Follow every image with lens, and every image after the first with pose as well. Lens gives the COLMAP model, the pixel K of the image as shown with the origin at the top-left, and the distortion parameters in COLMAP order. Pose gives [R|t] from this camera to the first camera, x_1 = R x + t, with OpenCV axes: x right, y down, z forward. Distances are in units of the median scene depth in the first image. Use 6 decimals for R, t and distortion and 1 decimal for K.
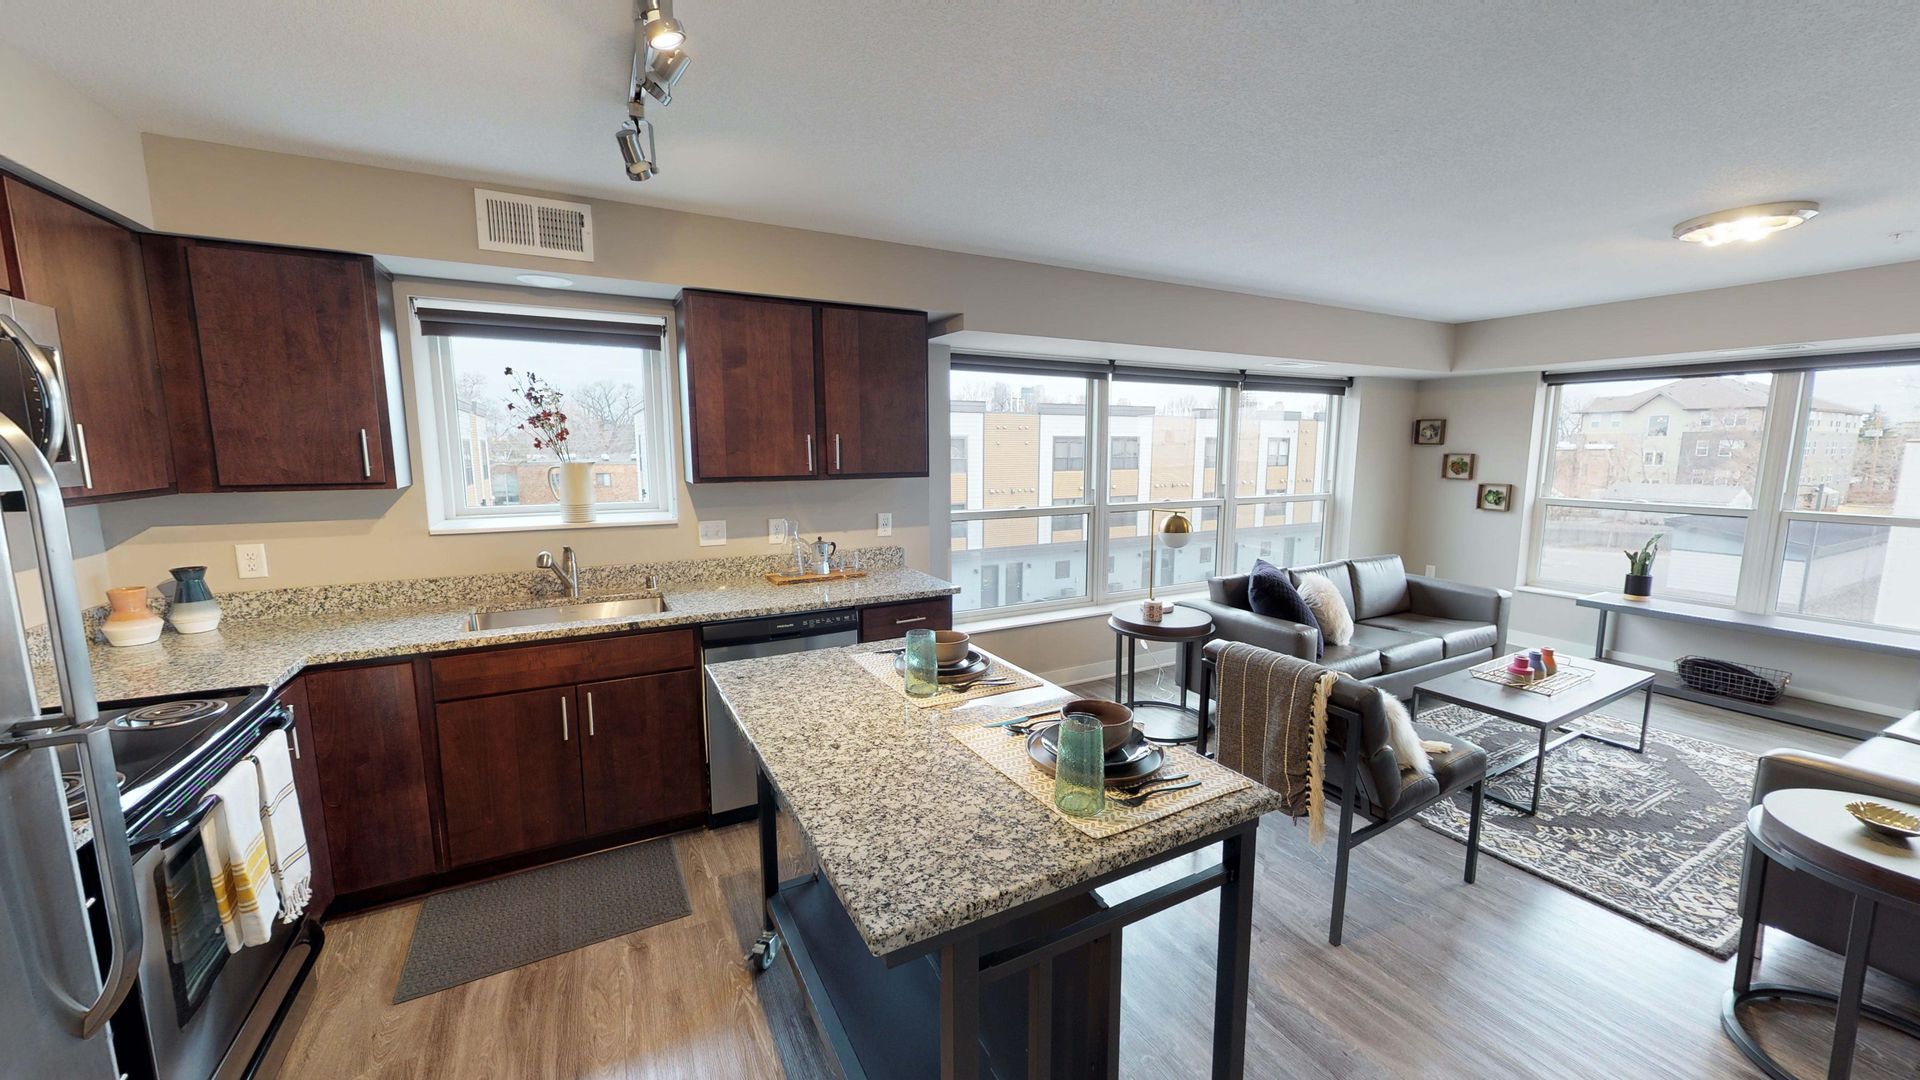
lens RADIAL K [[692.4, 0, 960.7], [0, 692.4, 531.9], [0, 0, 1]] dist [-0.001526, -0.000177]
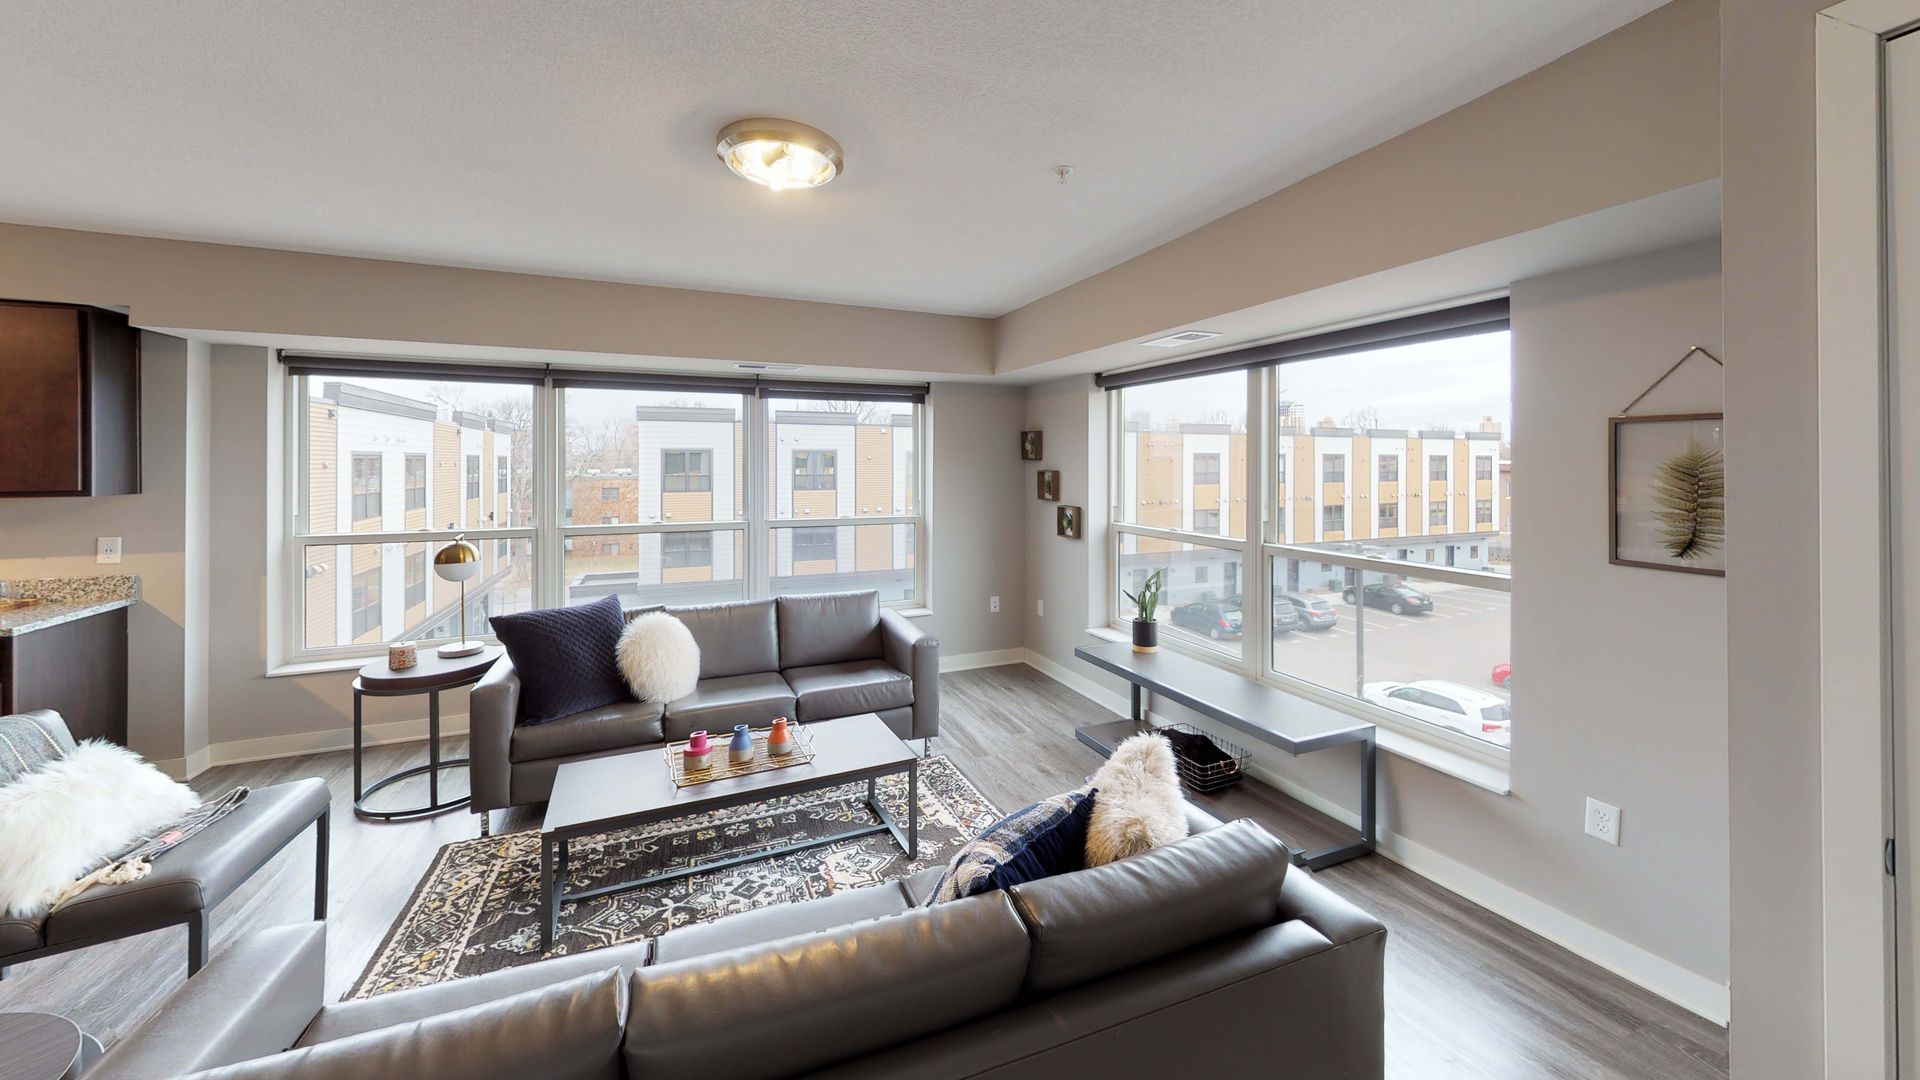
lens RADIAL K [[692.4, 0, 974.7], [0, 692.4, 529.9], [0, 0, 1]] dist [-0.001526, -0.000177]
pose [[0.996806, 0.009056, -0.079347, 1.279184], [-0.011095, 0.999619, -0.025284, -0.032280], [0.079088, 0.026084, 0.996526, 0.263967]]
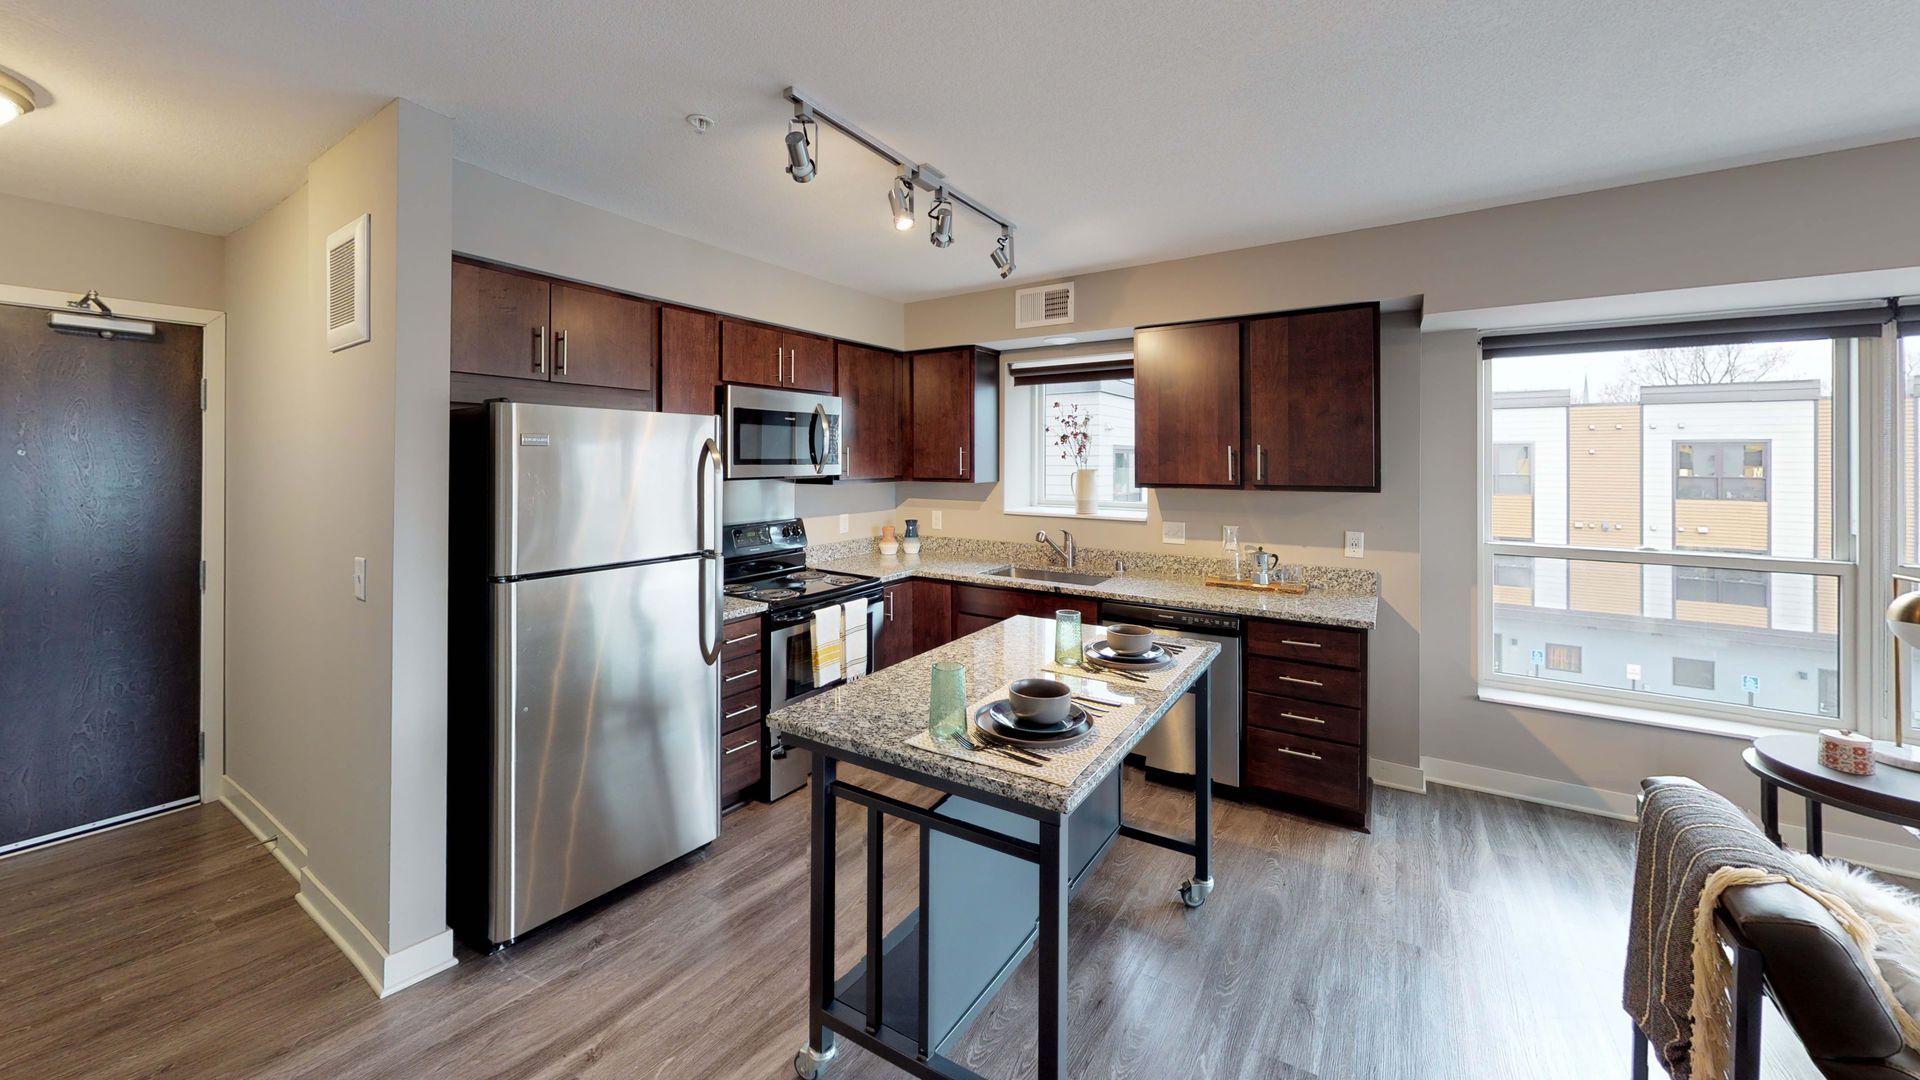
lens RADIAL K [[692.4, 0, 952.4], [0, 692.4, 539.7], [0, 0, 1]] dist [-0.001526, -0.000177]
pose [[0.487007, 0.104804, -0.867087, 0.487148], [-0.108890, 0.992314, 0.058781, -0.015216], [0.866583, 0.065790, 0.494676, 0.118482]]
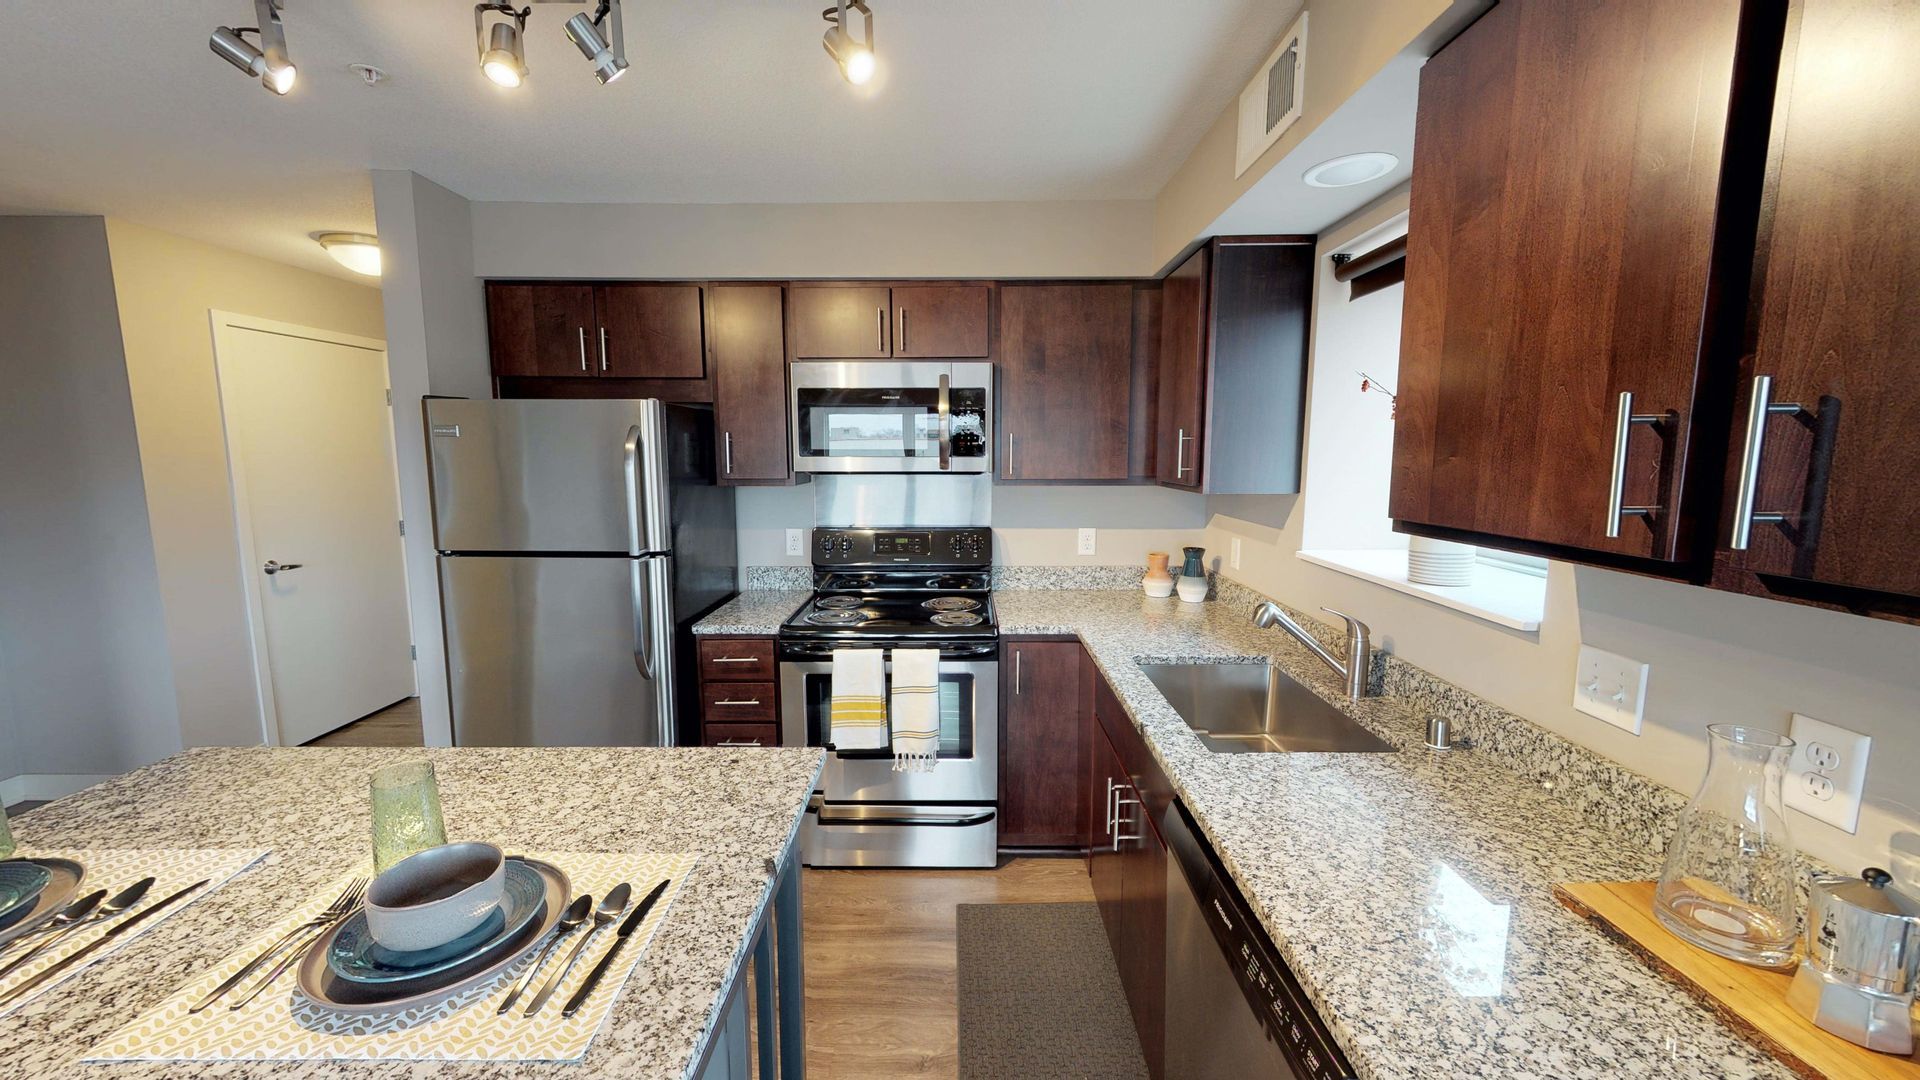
lens RADIAL K [[692.4, 0, 950.1], [0, 692.4, 544.4], [0, 0, 1]] dist [-0.001526, -0.000177]
pose [[-0.467837, 0.119761, -0.875663, 0.114242], [-0.110912, 0.974989, 0.192602, -0.107847], [0.876828, 0.187228, -0.442853, 0.893355]]
